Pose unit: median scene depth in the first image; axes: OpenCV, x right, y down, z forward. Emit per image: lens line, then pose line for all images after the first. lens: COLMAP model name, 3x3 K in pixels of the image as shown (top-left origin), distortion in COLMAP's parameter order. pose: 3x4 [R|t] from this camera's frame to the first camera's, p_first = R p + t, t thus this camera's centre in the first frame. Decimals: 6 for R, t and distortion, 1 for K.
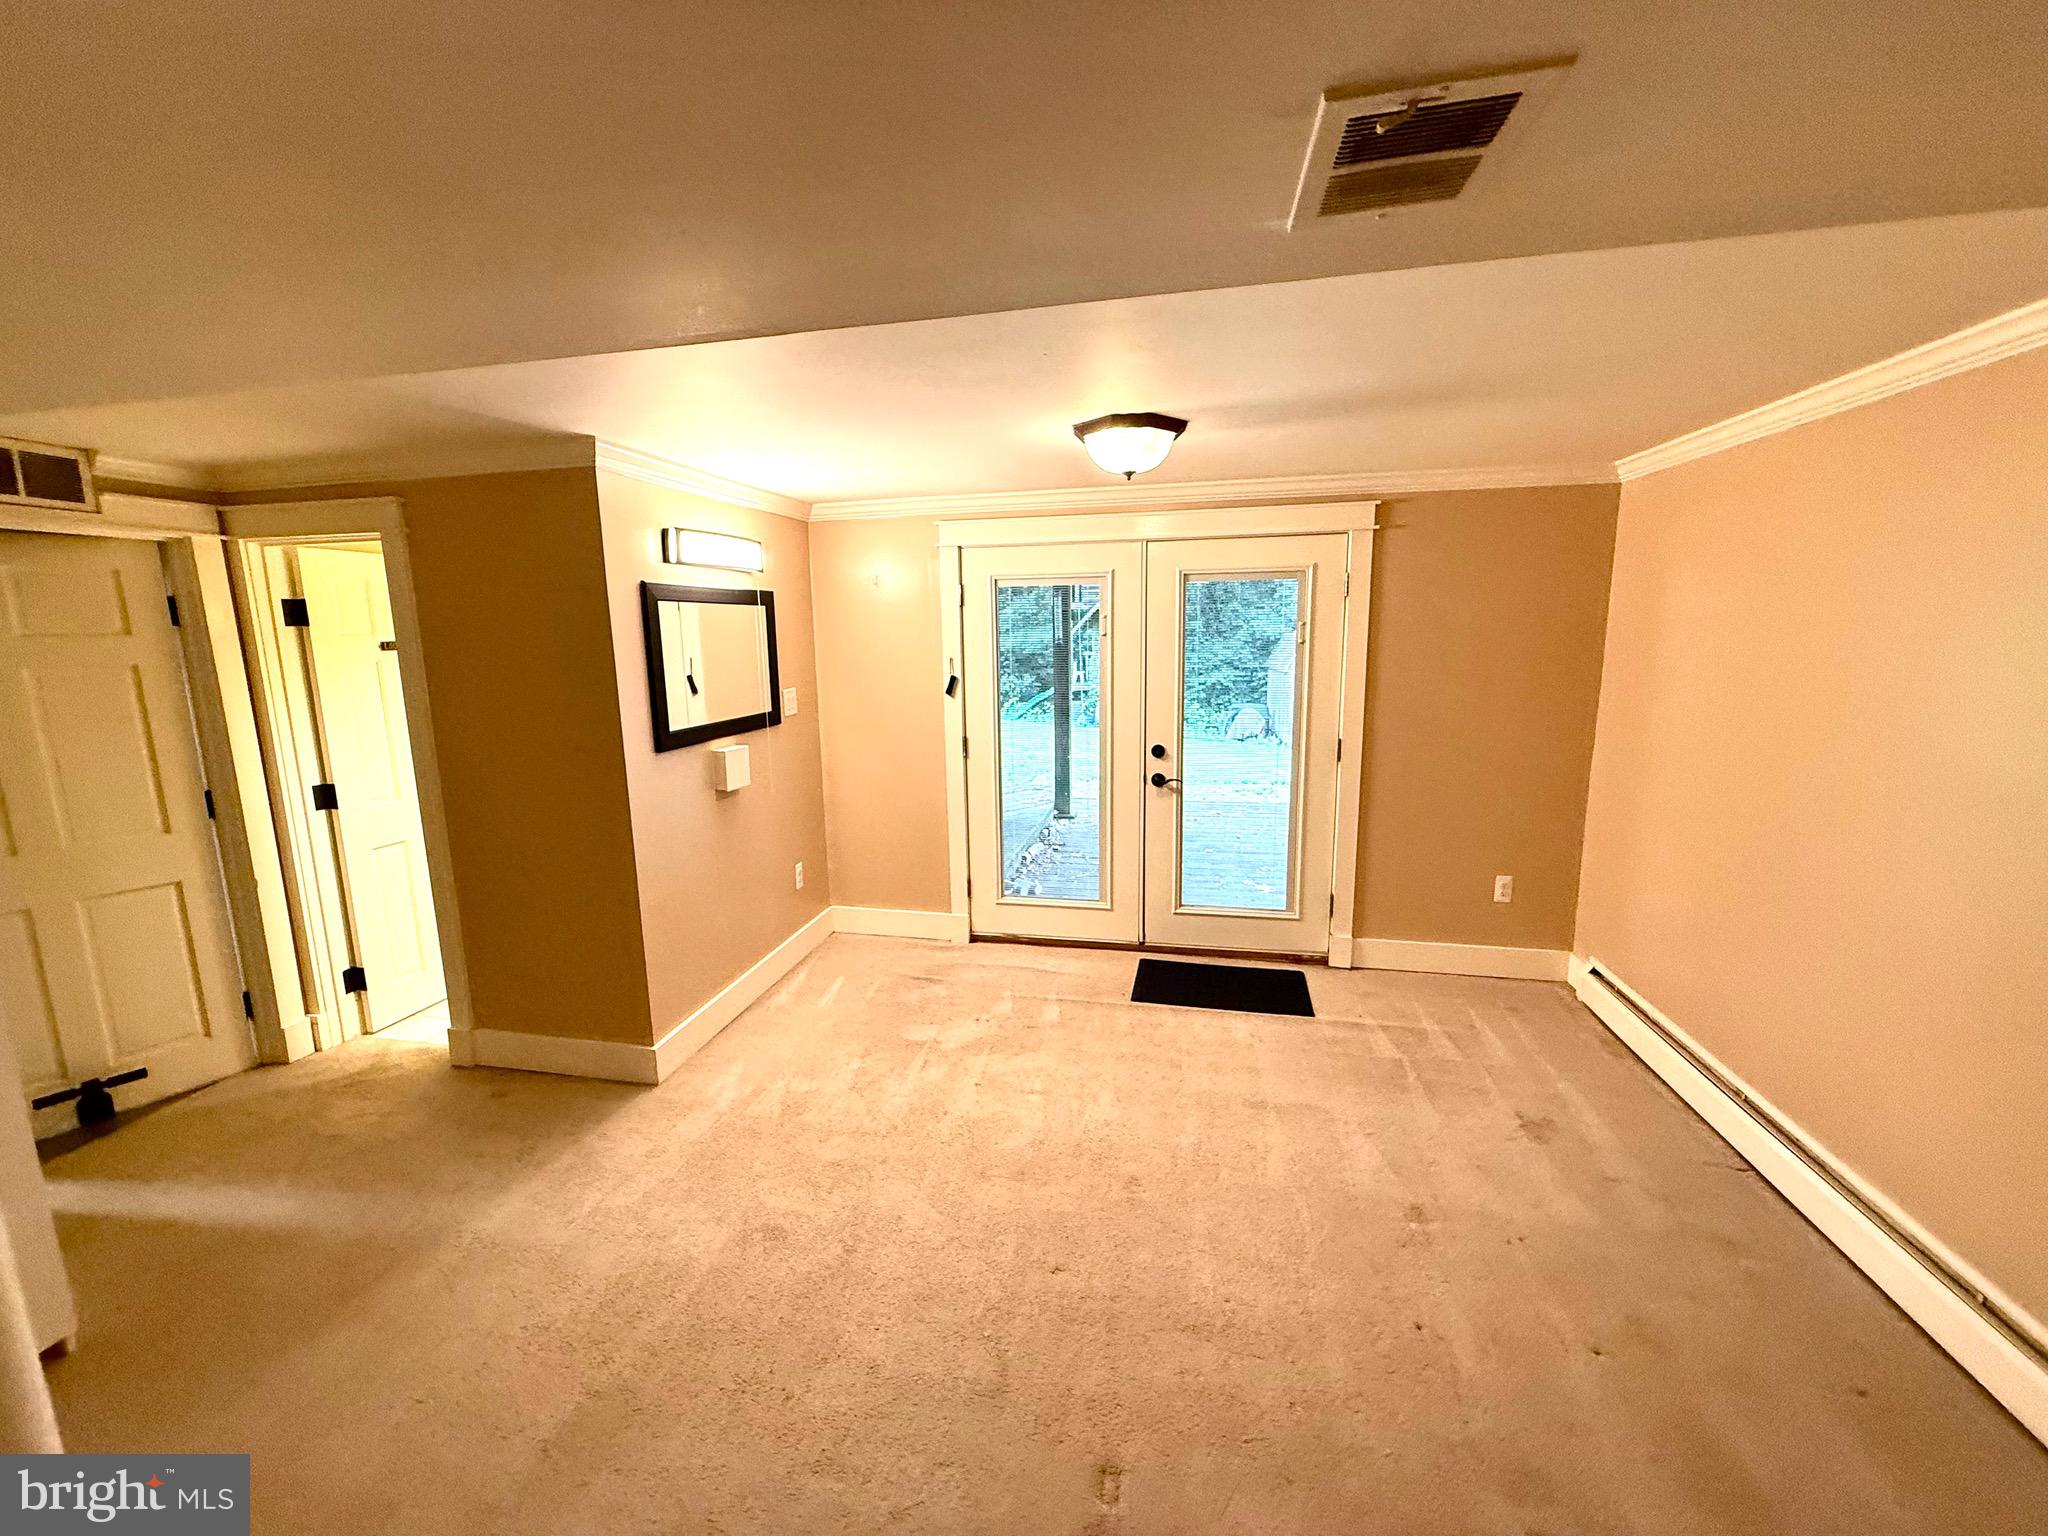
lens RADIAL K [[813.9, 0, 1024.0], [0, 813.9, 768.0], [0, 0, 1]] dist [0.000191, 0.000055]
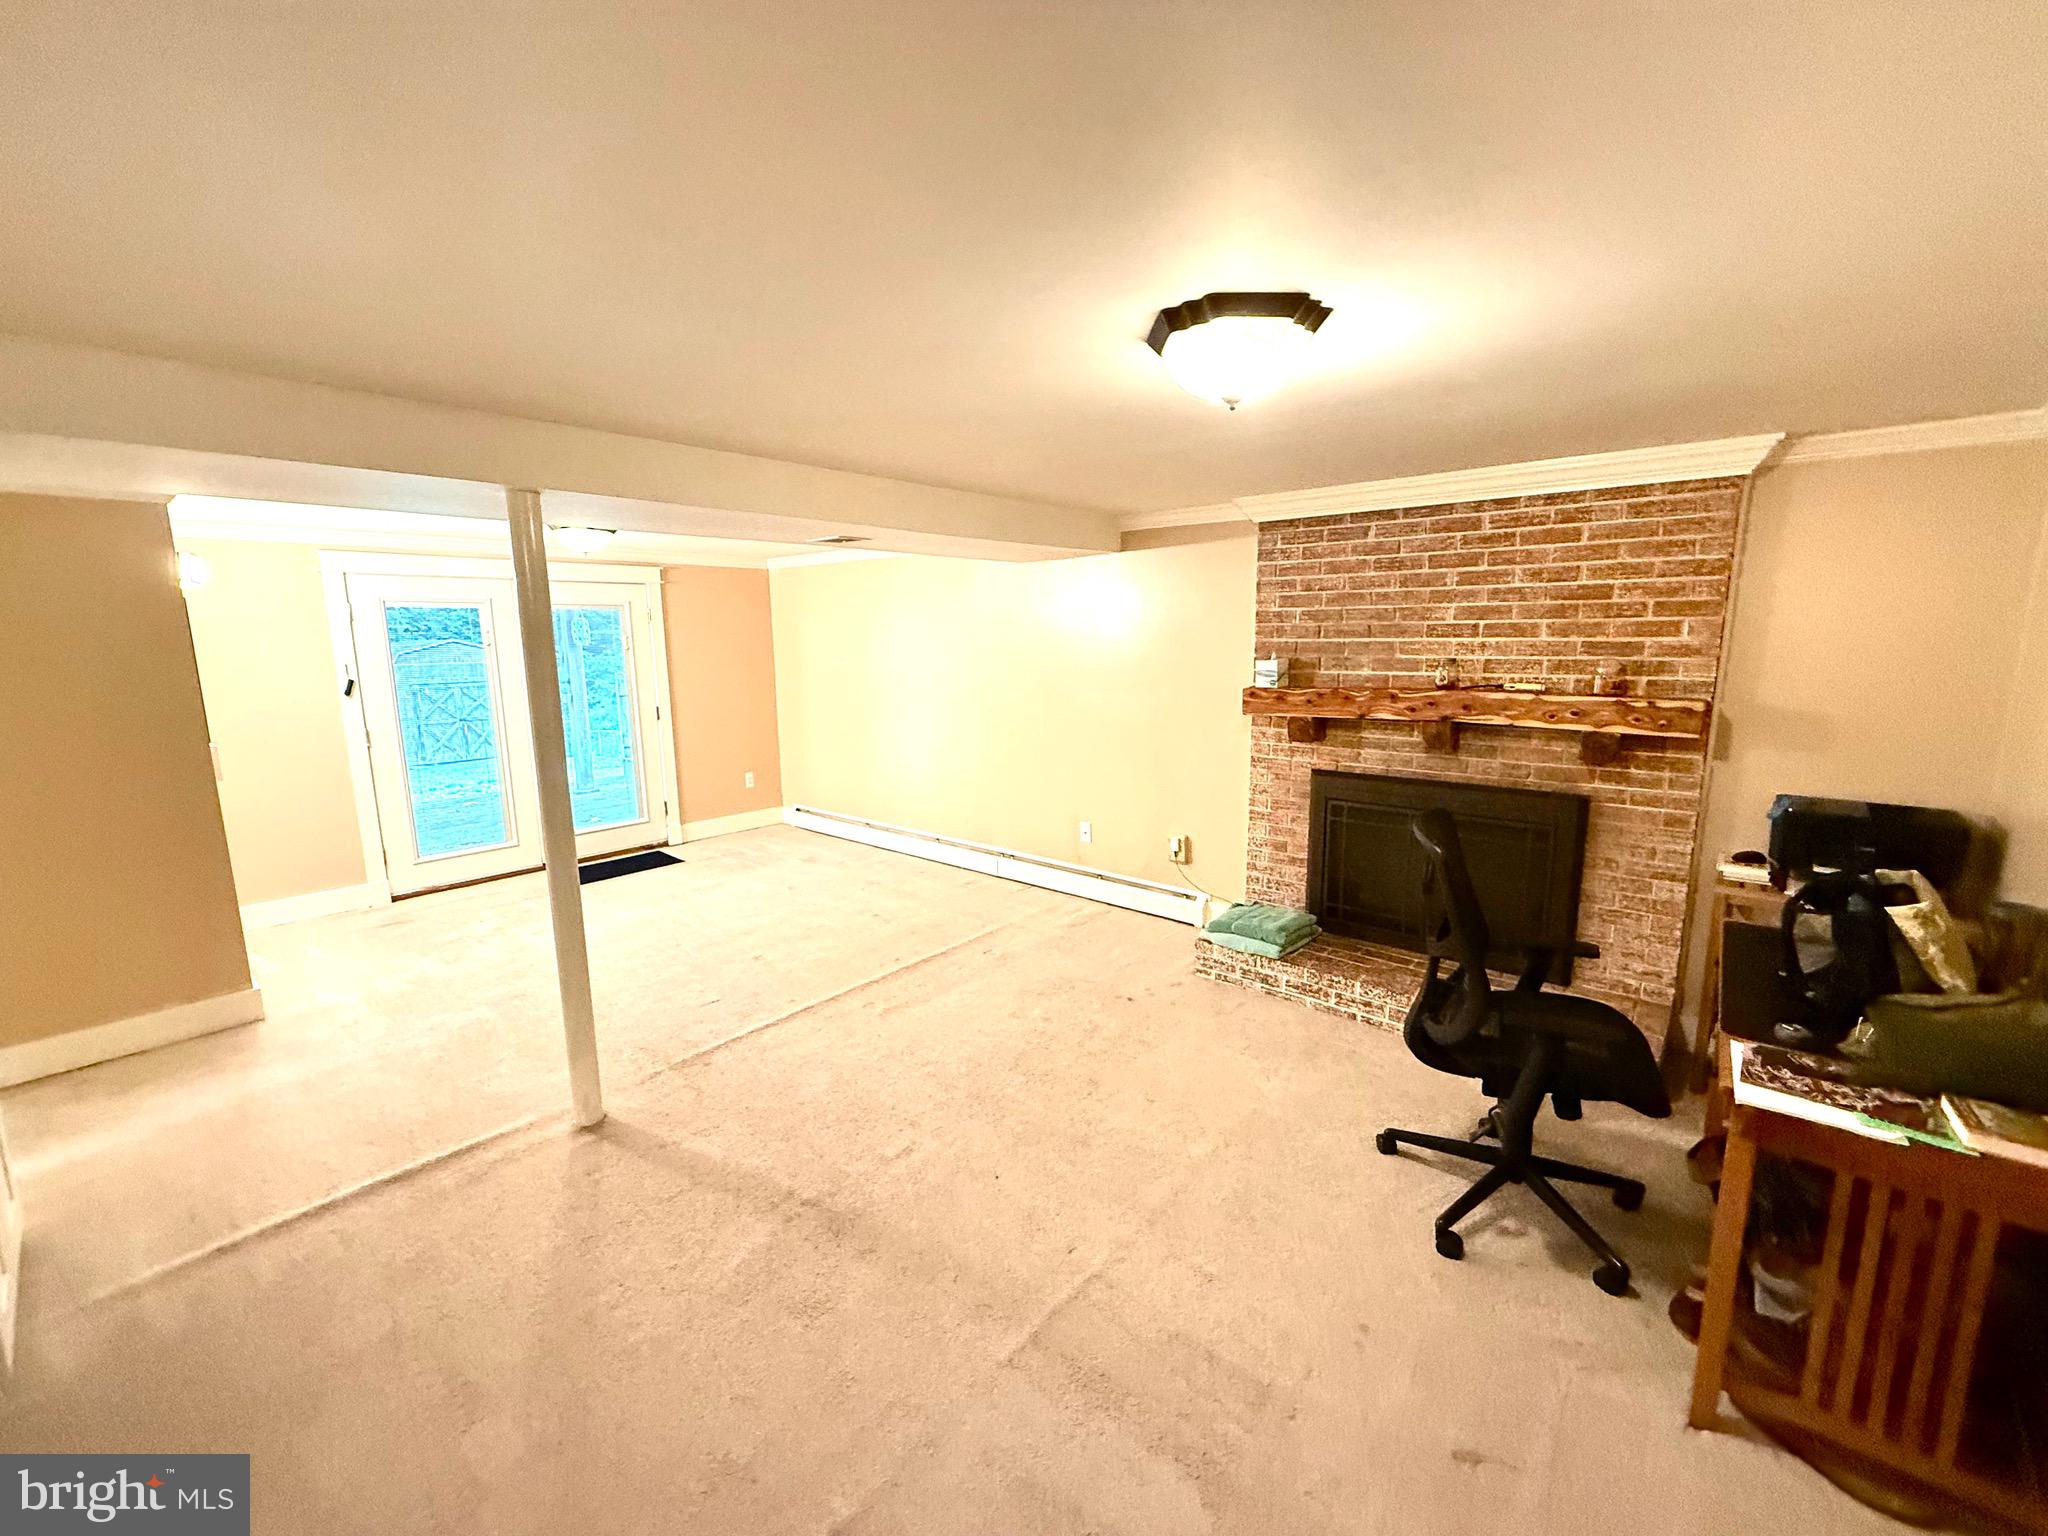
lens RADIAL K [[813.9, 0, 1024.0], [0, 813.9, 768.0], [0, 0, 1]] dist [0.000191, 0.000055]
pose [[0.484768, -0.132829, 0.864498, -0.712786], [0.151590, 0.986202, 0.066525, 0.092296], [-0.861406, 0.098800, 0.498214, -0.470182]]
